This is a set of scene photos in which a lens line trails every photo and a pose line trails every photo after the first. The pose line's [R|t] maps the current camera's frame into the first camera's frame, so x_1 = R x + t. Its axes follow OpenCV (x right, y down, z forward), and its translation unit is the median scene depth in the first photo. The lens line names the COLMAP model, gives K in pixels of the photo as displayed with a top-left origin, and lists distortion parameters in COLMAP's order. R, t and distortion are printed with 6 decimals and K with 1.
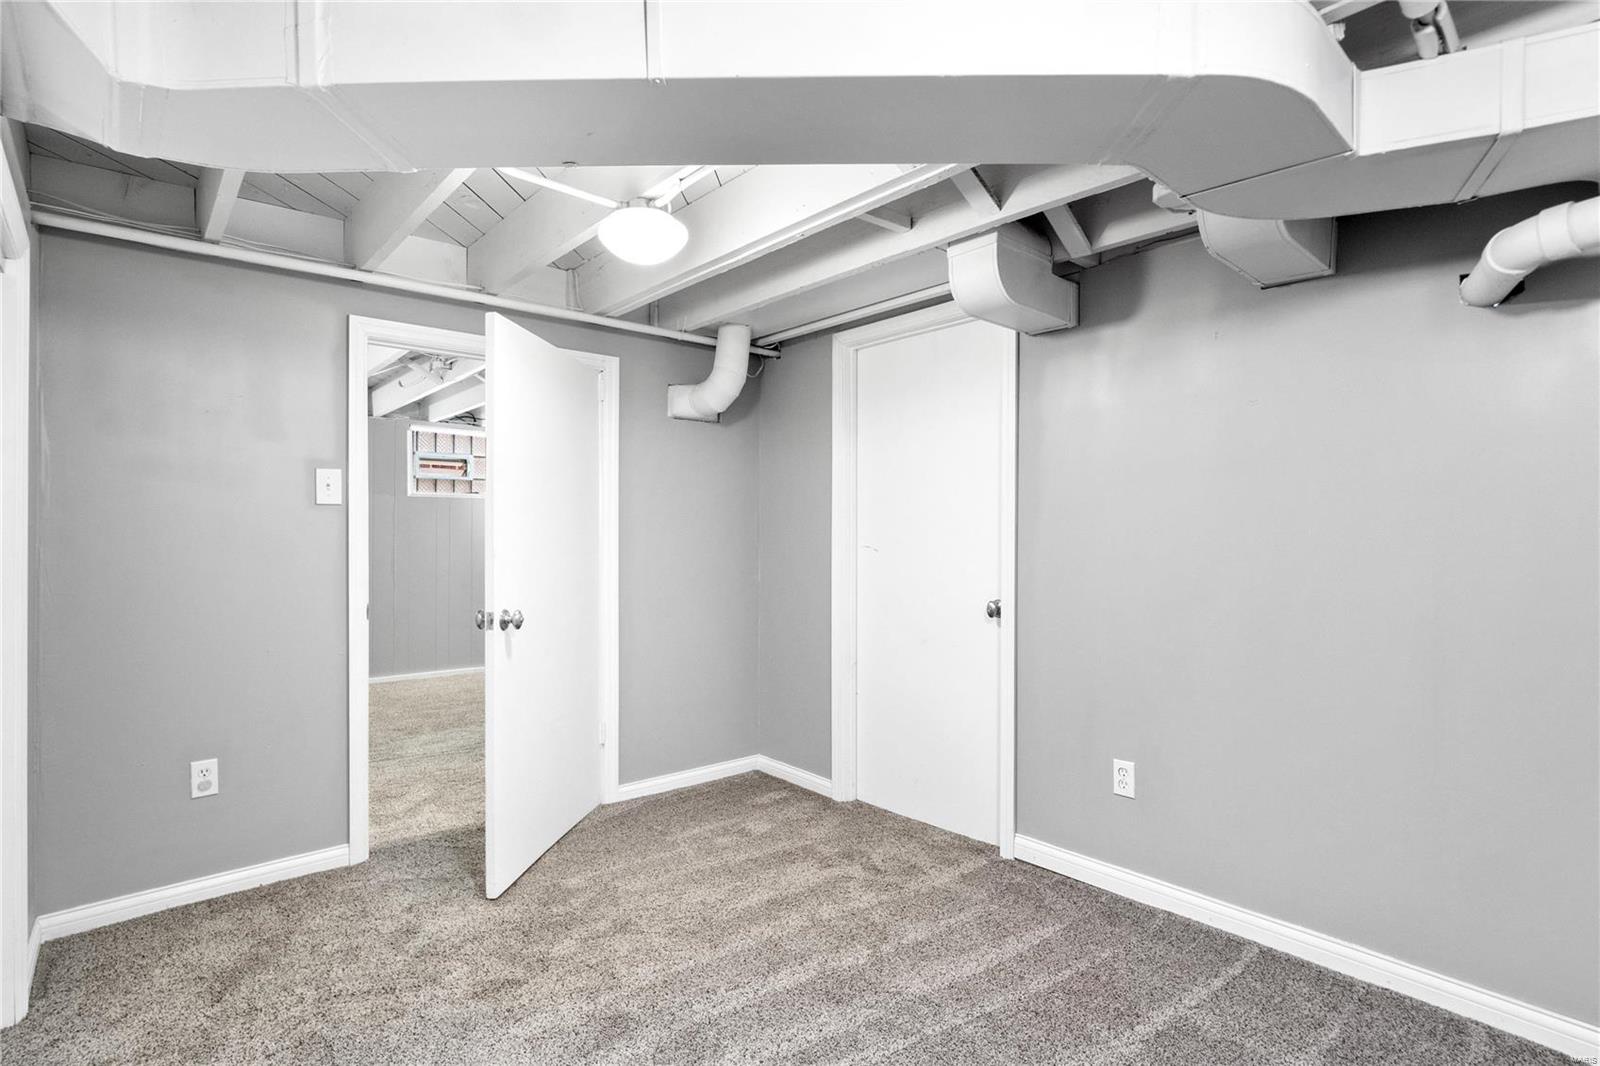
lens RADIAL K [[777.1, 0, 801.0], [0, 777.1, 531.9], [0, 0, 1]] dist [-0.004362, 0.000484]
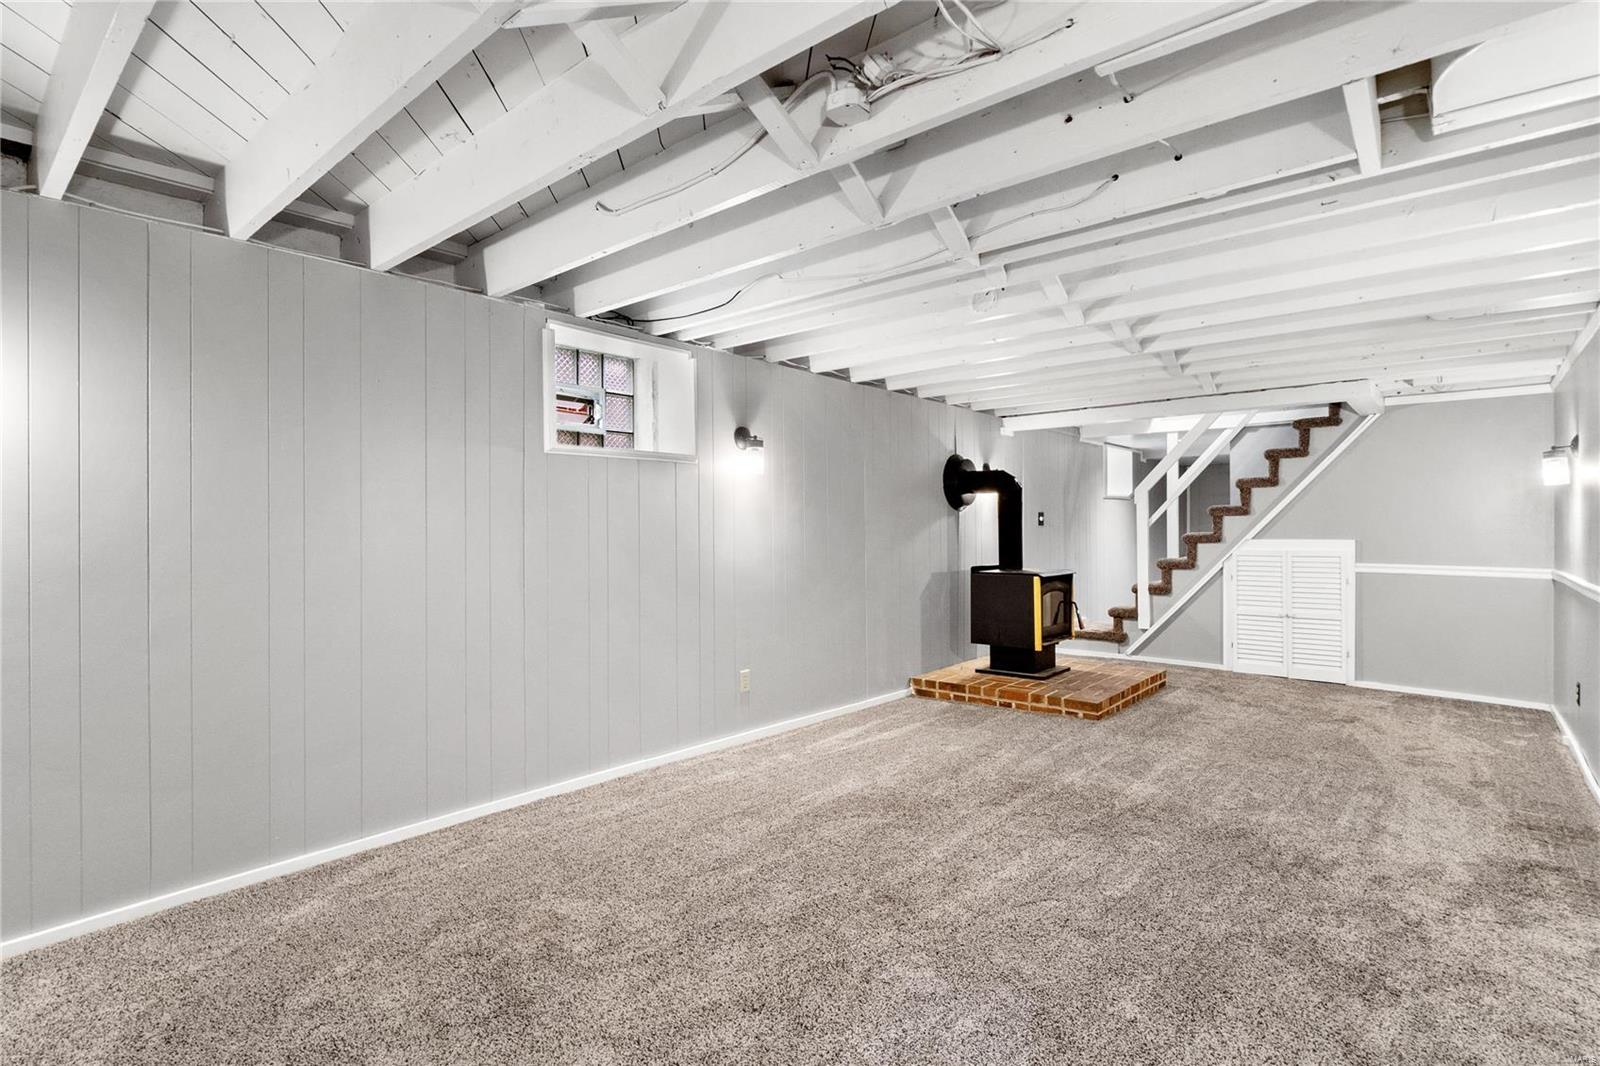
lens RADIAL K [[777.1, 0, 798.3], [0, 777.1, 531.5], [0, 0, 1]] dist [-0.004362, 0.000484]
pose [[0.990419, -0.003798, 0.138045, -0.396427], [0.002441, 0.999947, 0.009999, 0.003199], [-0.138076, -0.009566, 0.990375, 0.435085]]
